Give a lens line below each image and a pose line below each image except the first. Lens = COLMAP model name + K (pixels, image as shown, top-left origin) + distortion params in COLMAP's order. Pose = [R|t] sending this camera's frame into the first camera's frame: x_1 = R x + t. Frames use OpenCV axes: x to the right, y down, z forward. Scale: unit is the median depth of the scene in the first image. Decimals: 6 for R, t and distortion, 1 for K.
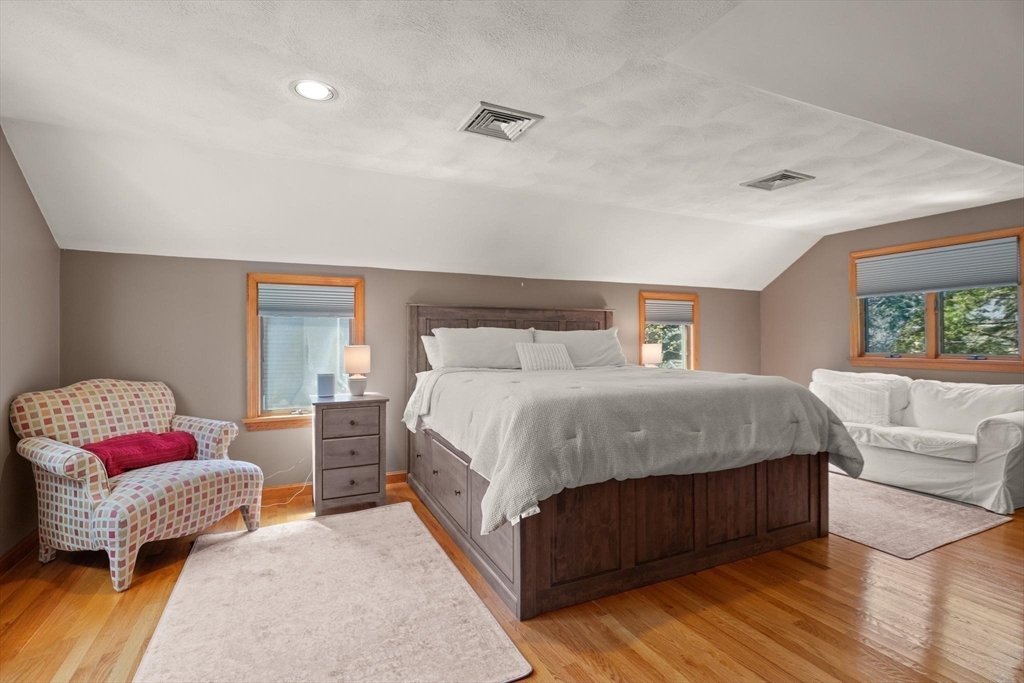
lens RADIAL K [[499.5, 0, 502.4], [0, 499.5, 334.4], [0, 0, 1]] dist [-0.000927, -0.001148]
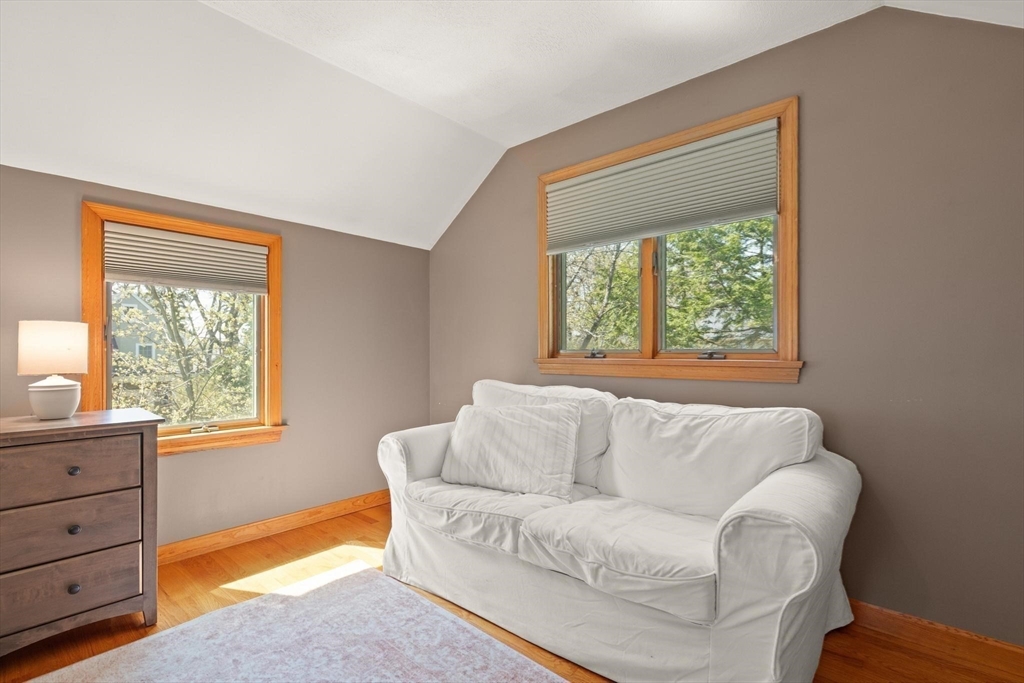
lens RADIAL K [[480.3, 0, 523.6], [0, 480.3, 352.3], [0, 0, 1]] dist [0.005820, -0.001145]
pose [[0.918707, 0.003942, 0.394920, 0.651457], [-0.008910, 0.999903, 0.010747, 0.046231], [-0.394839, -0.013392, 0.918653, 0.702706]]
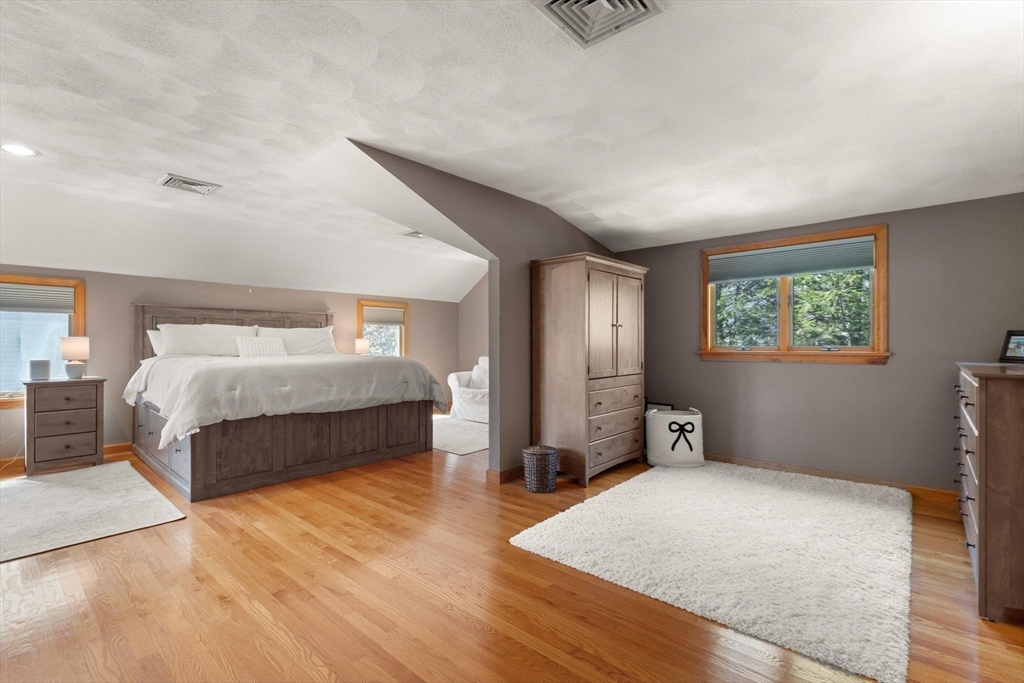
lens RADIAL K [[480.3, 0, 524.6], [0, 480.3, 342.6], [0, 0, 1]] dist [0.005820, -0.001145]
pose [[0.912863, 0.002347, 0.408259, 0.225598], [-0.006635, 0.999937, 0.009087, 0.018622], [-0.408212, -0.011004, 0.912821, -0.506959]]
